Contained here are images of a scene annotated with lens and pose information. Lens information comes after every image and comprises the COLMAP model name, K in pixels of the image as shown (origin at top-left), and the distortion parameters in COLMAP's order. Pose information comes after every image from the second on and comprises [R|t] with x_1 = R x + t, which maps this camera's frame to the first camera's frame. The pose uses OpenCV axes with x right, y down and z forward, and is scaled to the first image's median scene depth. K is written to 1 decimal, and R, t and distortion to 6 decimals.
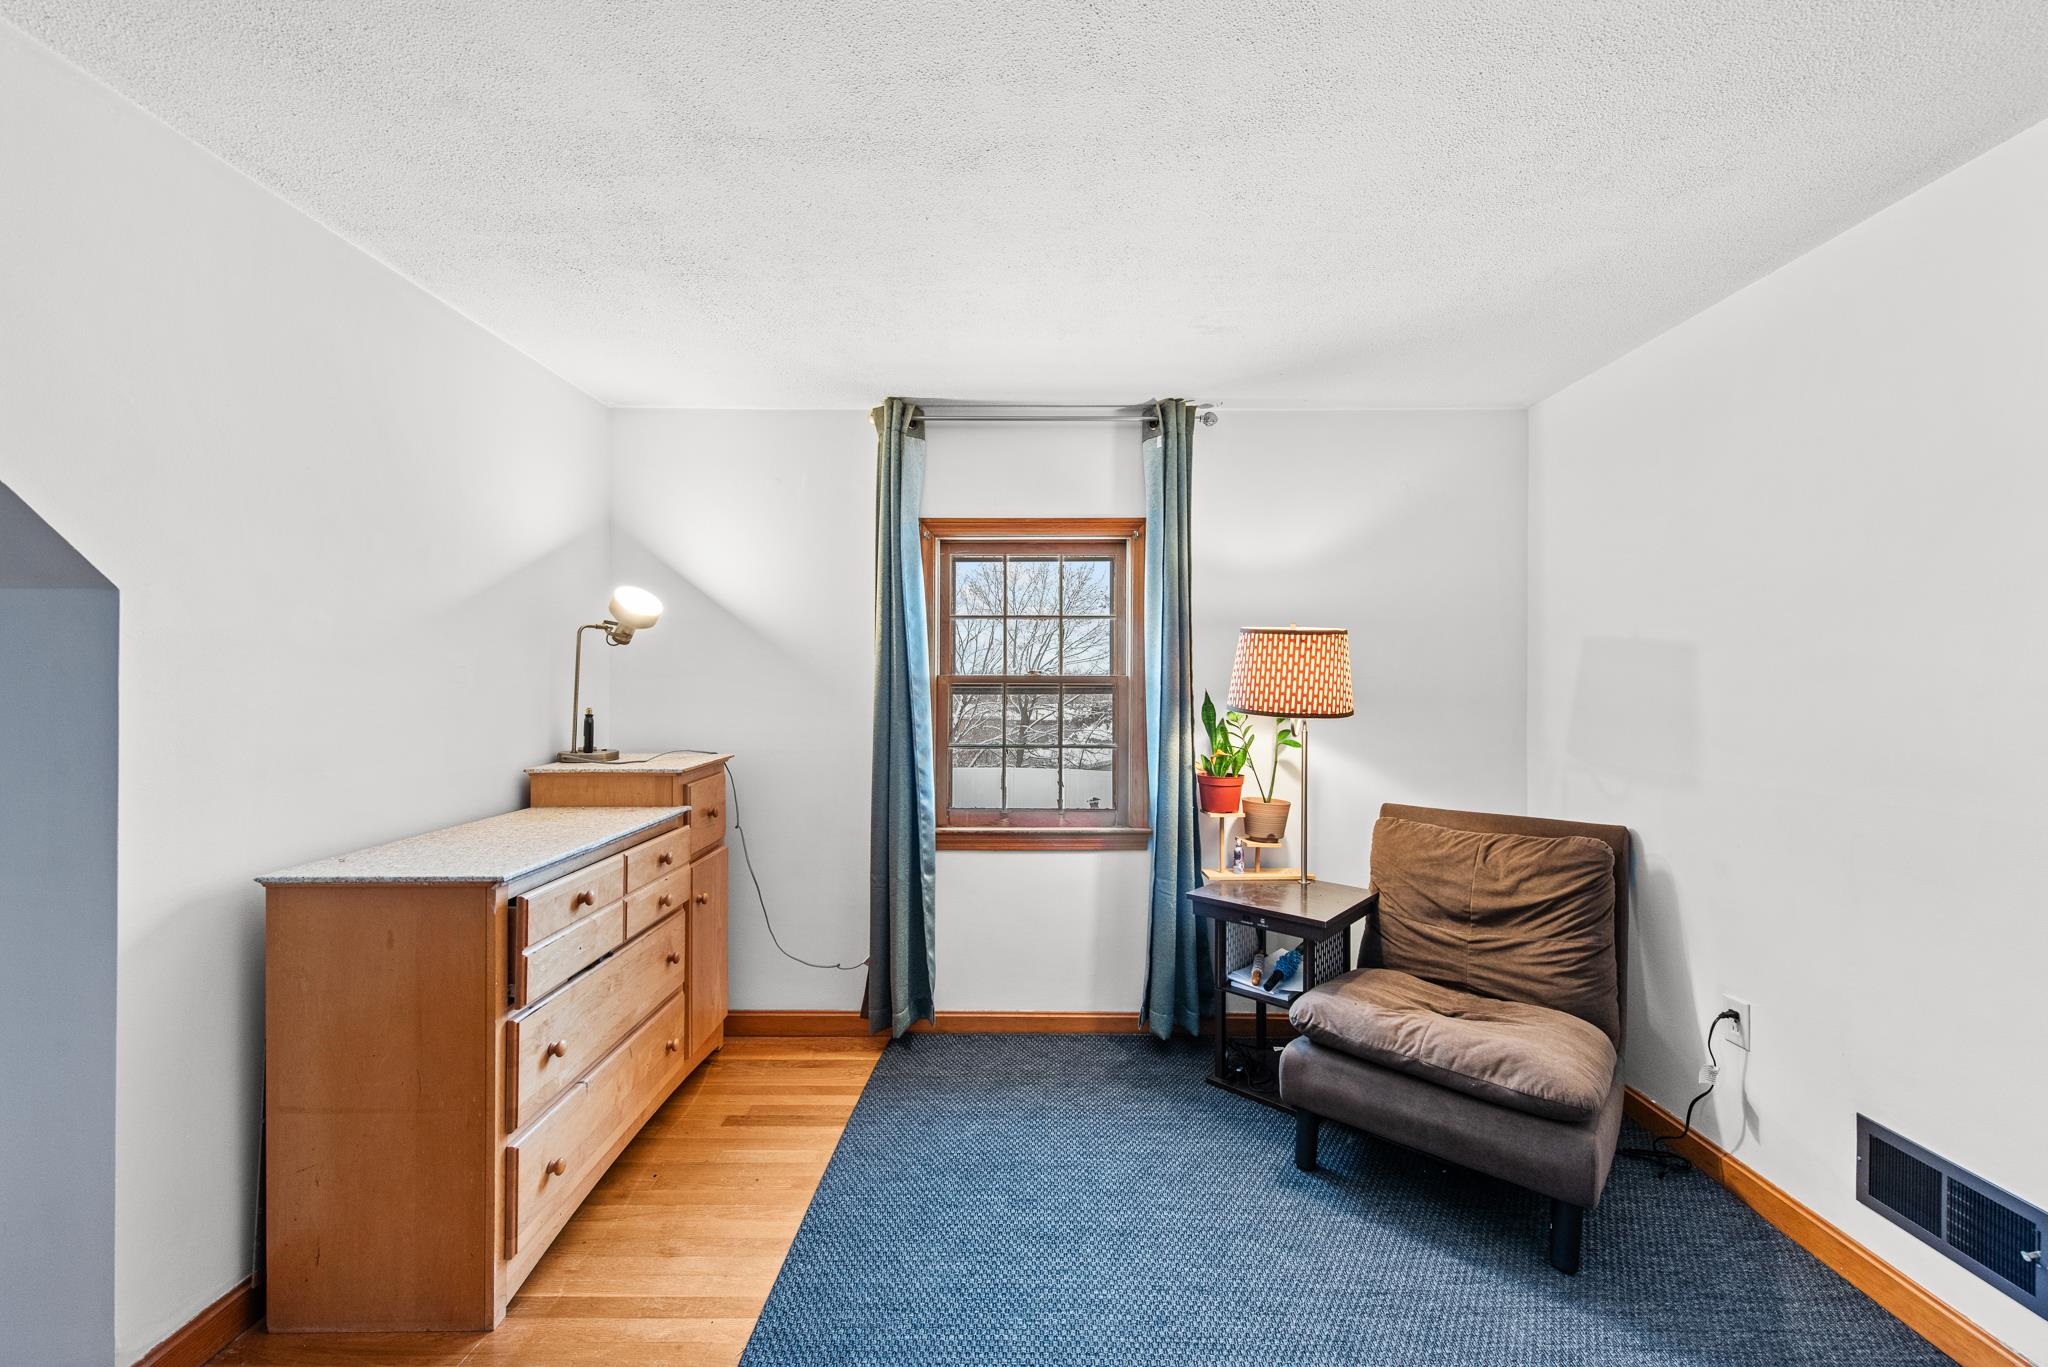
lens RADIAL K [[800.3, 0, 1032.0], [0, 800.3, 685.9], [0, 0, 1]] dist [0.015339, -0.006568]
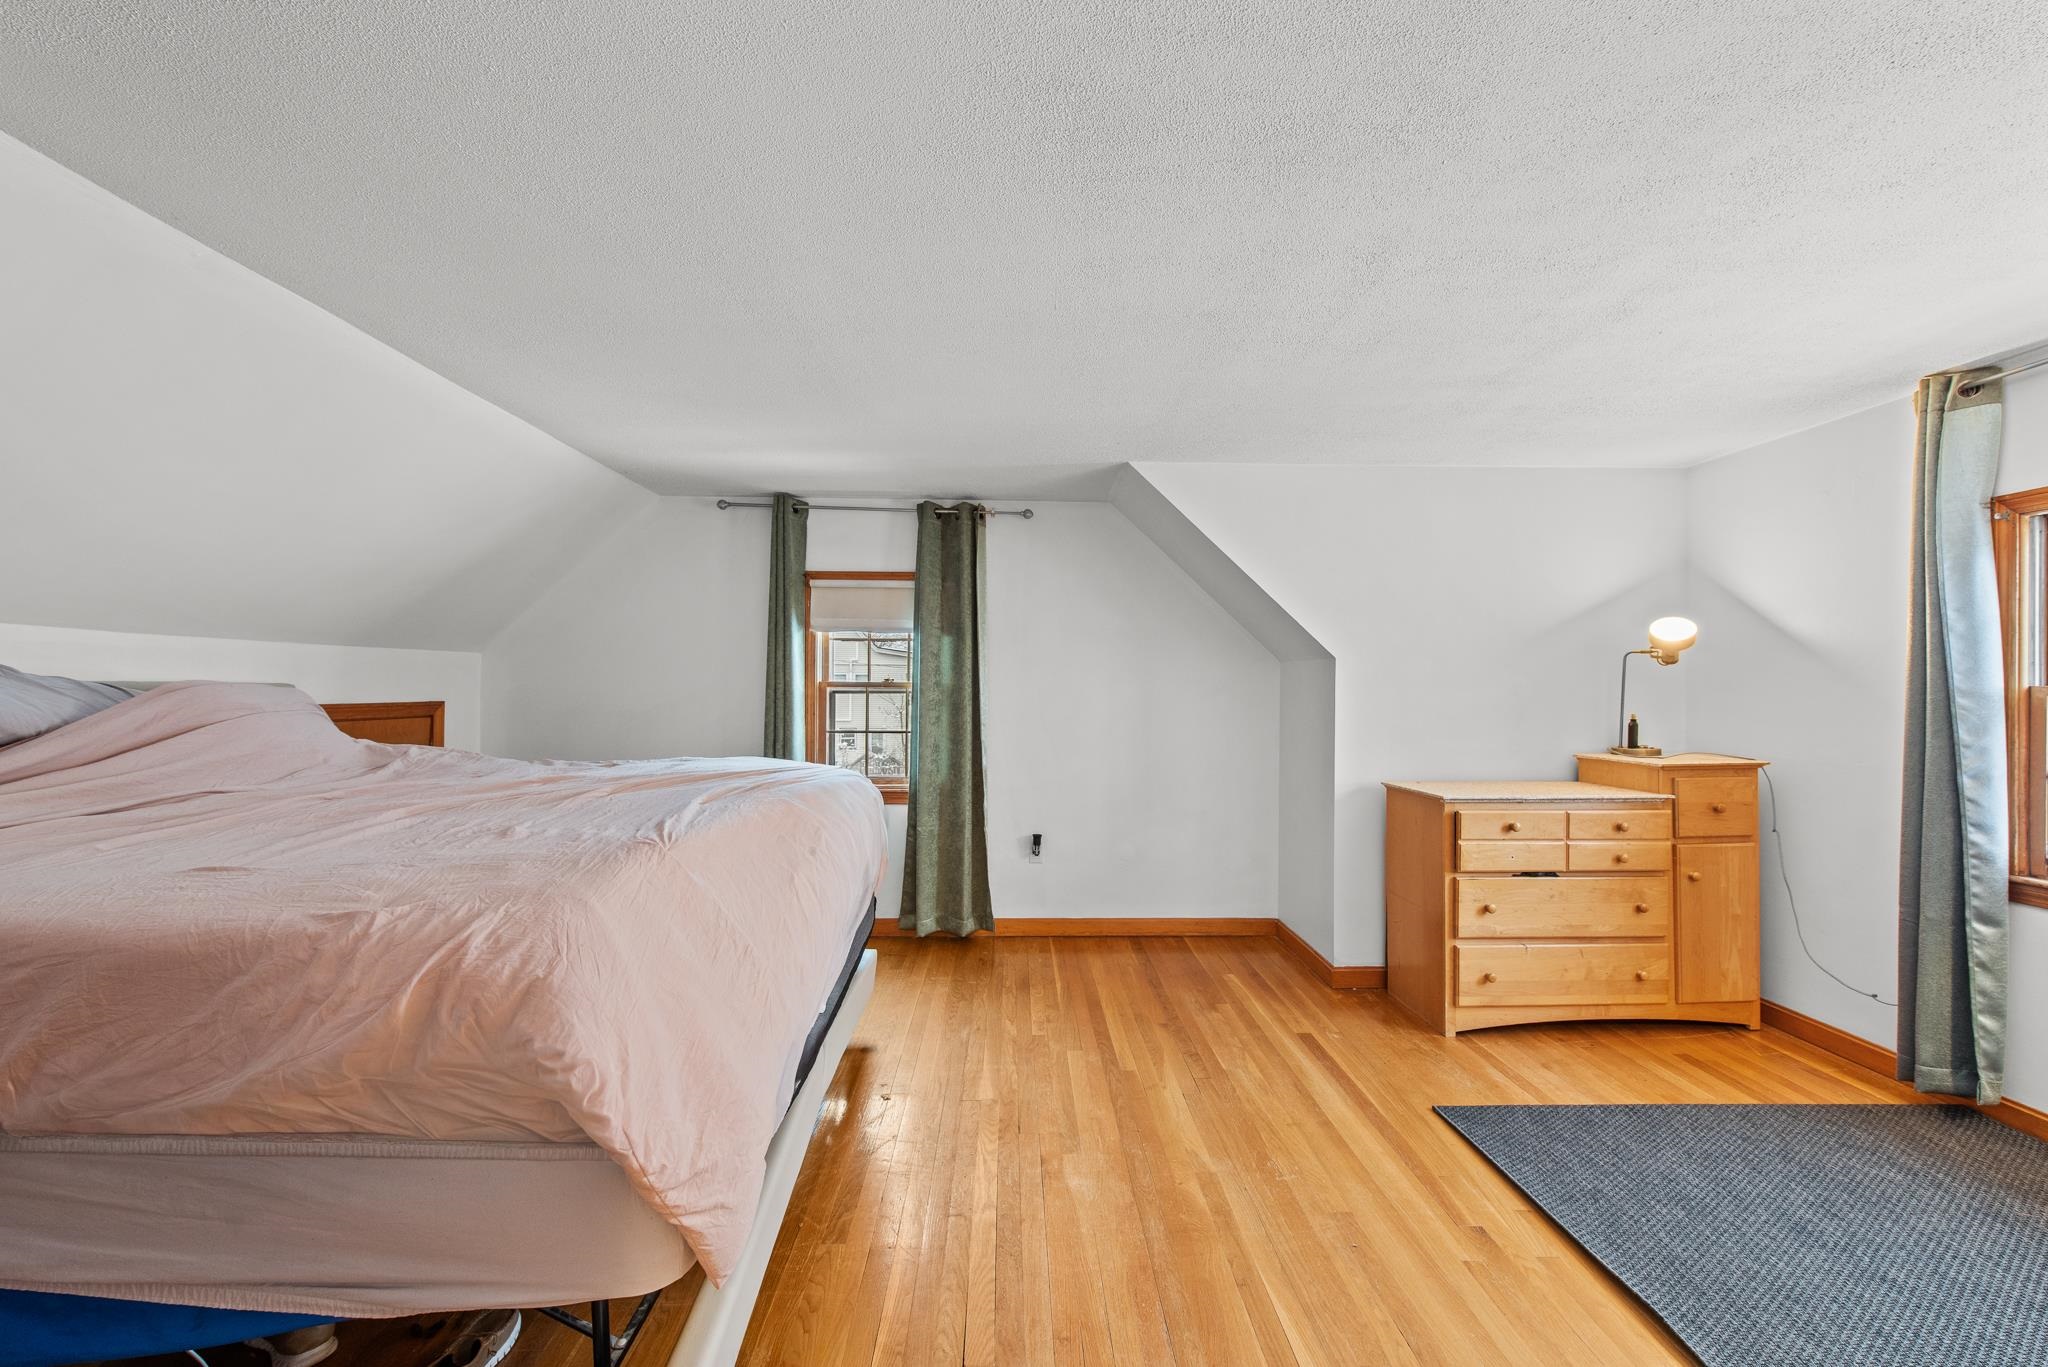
lens RADIAL K [[800.3, 0, 1032.0], [0, 800.3, 685.9], [0, 0, 1]] dist [0.015339, -0.006568]
pose [[0.038641, -0.006186, -0.999234, 0.755014], [-0.002666, 0.999977, -0.006294, -0.007646], [0.999250, 0.002907, 0.038624, -0.029787]]
